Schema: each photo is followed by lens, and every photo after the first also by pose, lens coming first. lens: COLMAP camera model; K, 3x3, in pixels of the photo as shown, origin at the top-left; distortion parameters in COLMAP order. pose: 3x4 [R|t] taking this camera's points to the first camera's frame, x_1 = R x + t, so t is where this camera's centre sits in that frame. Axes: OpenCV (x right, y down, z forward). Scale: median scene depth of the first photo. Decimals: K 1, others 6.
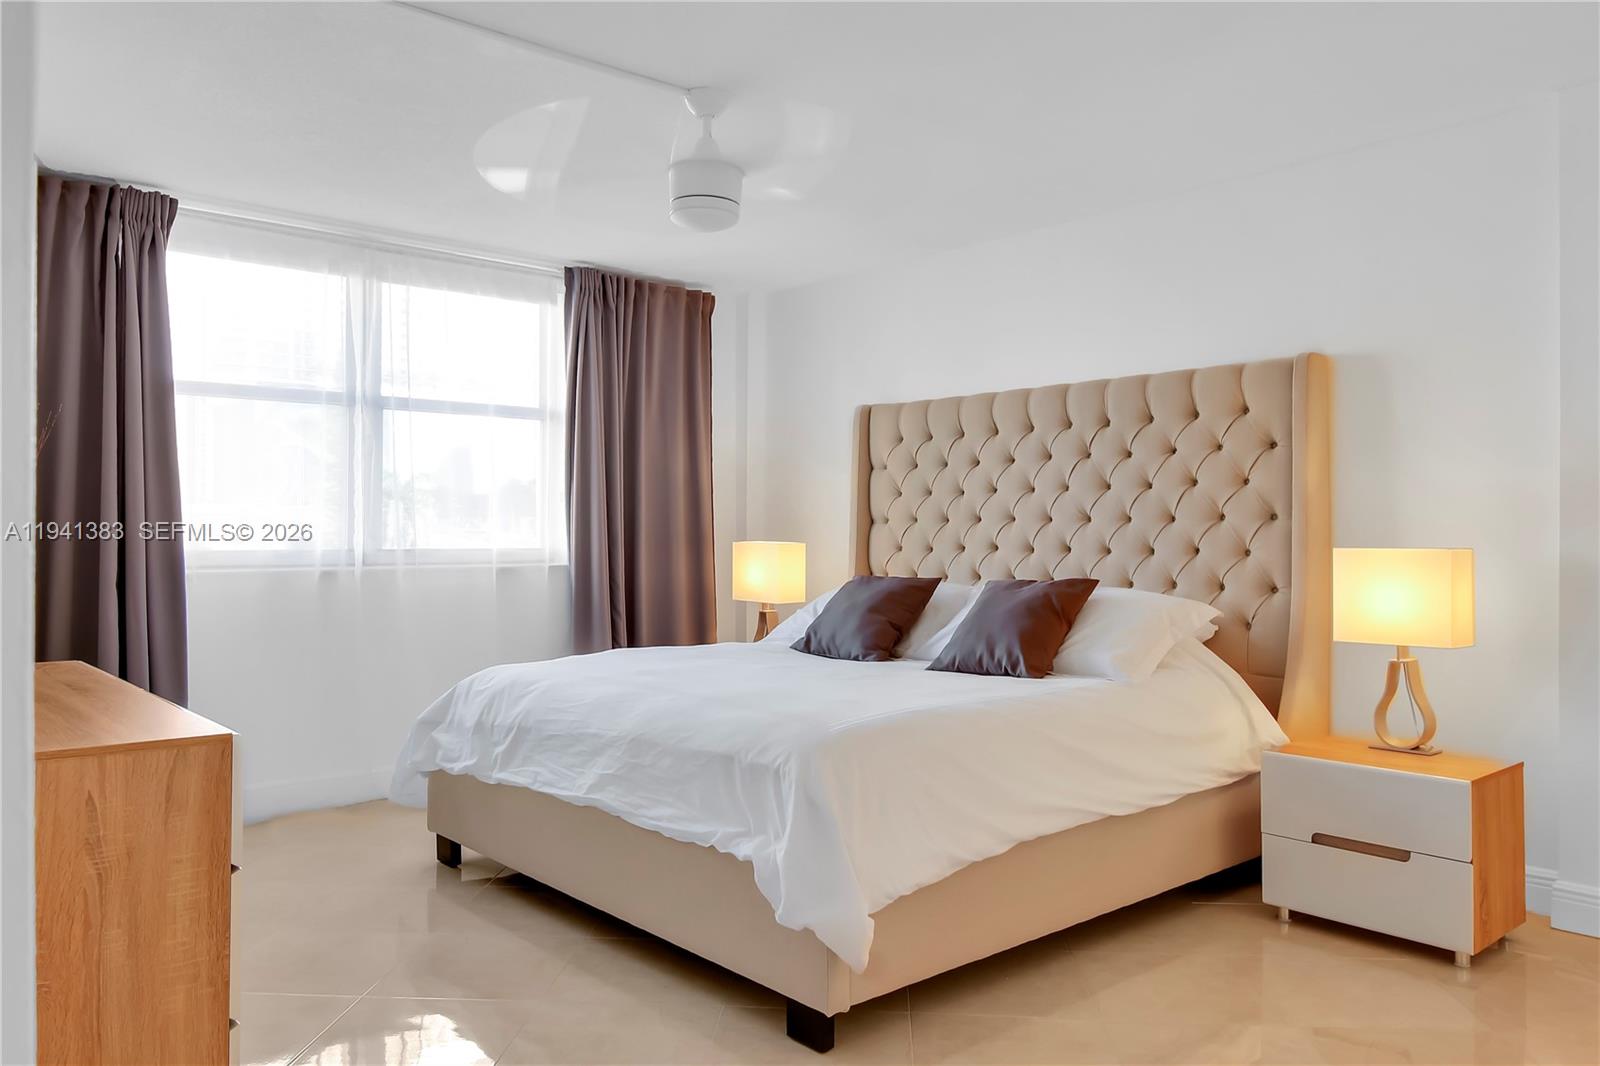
lens RADIAL K [[1189.9, 0, 796.5], [0, 1189.9, 512.8], [0, 0, 1]] dist [-0.000199, -0.002410]
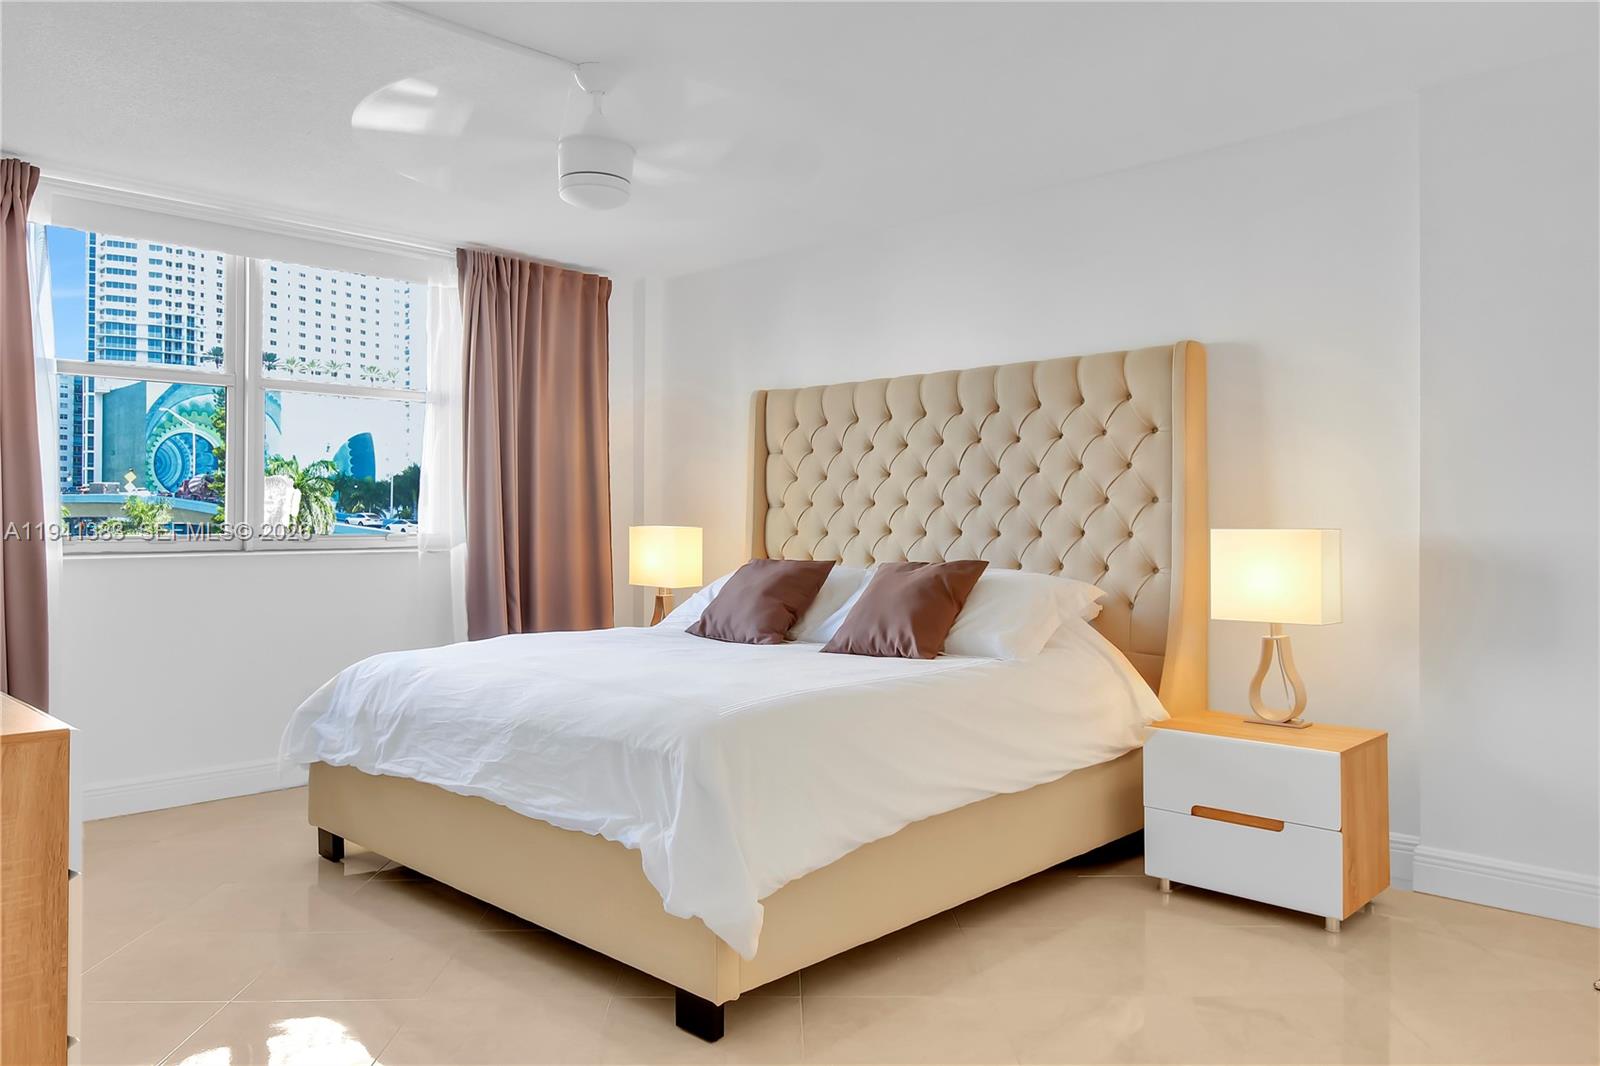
lens RADIAL K [[1162.9, 0, 802.6], [0, 1162.9, 496.1], [0, 0, 1]] dist [0.001453, -0.002447]
pose [[0.996136, -0.000691, 0.087824, 0.008587], [0.001009, 0.999993, -0.003582, 0.003959], [-0.087821, 0.003657, 0.996130, 0.022891]]
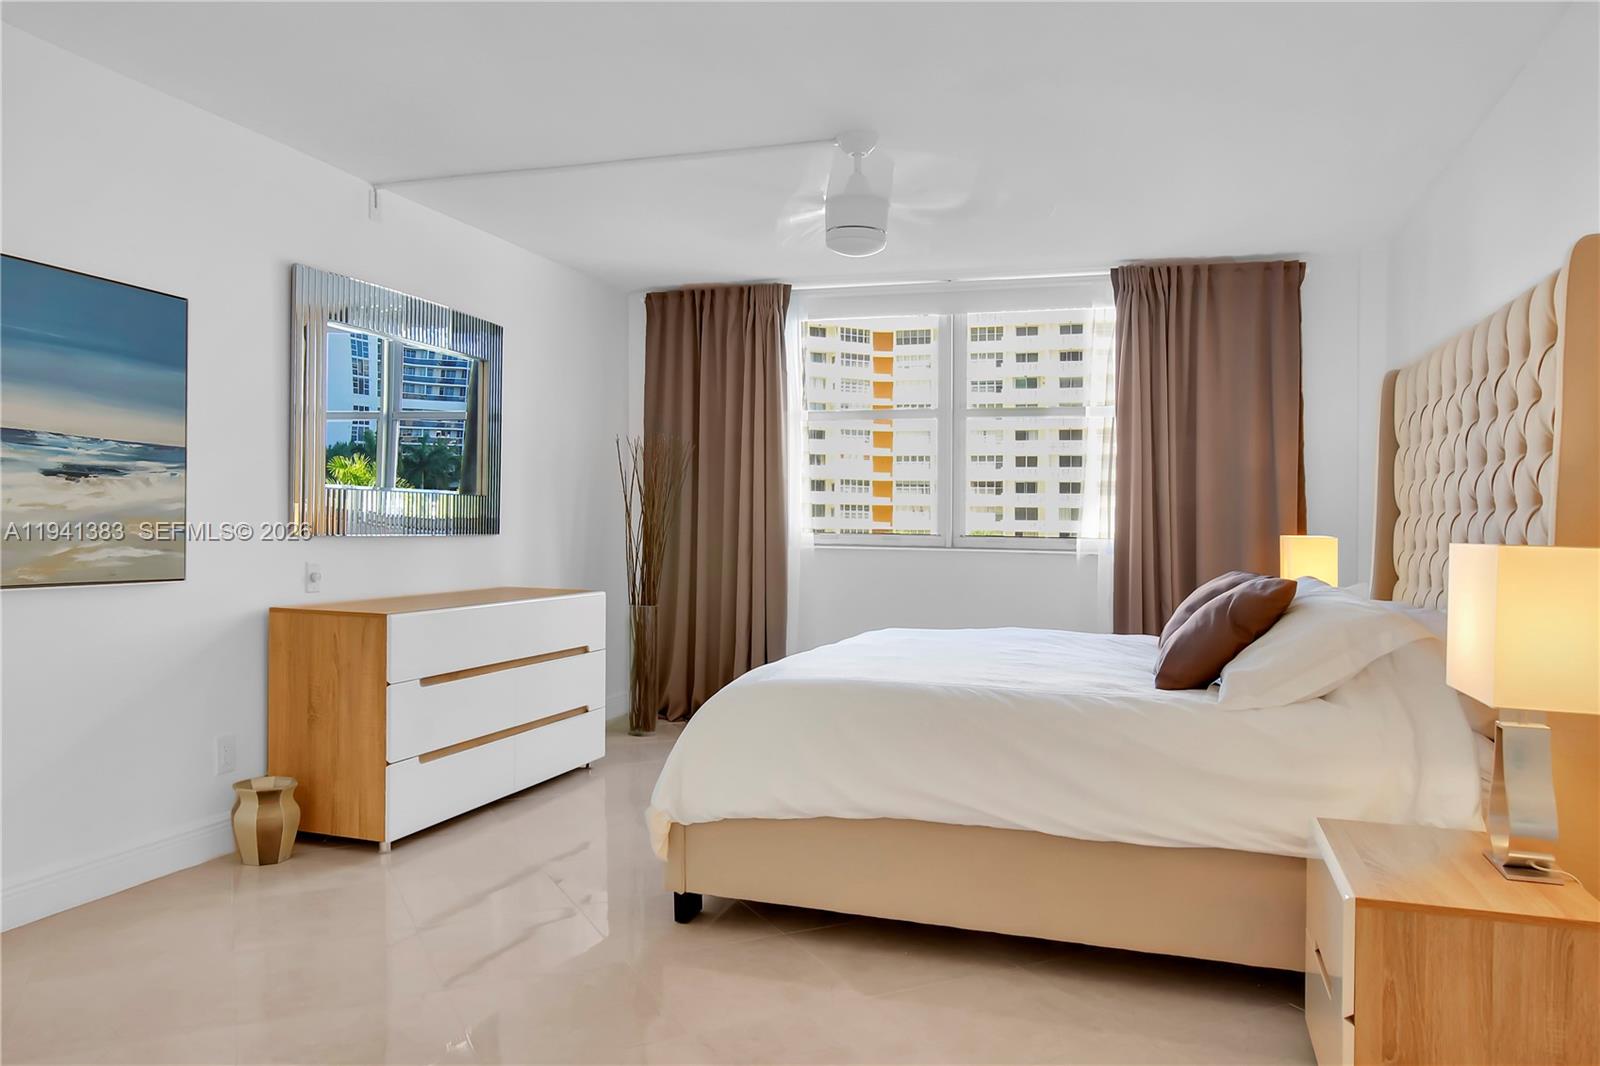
lens RADIAL K [[1145.9, 0, 768.5], [0, 1145.9, 542.8], [0, 0, 1]] dist [0.002633, 0.004037]
pose [[0.494471, 0.021586, -0.868926, 0.799902], [-0.001155, 0.999707, 0.024177, 0.015223], [0.869193, -0.010951, 0.494351, 0.351759]]
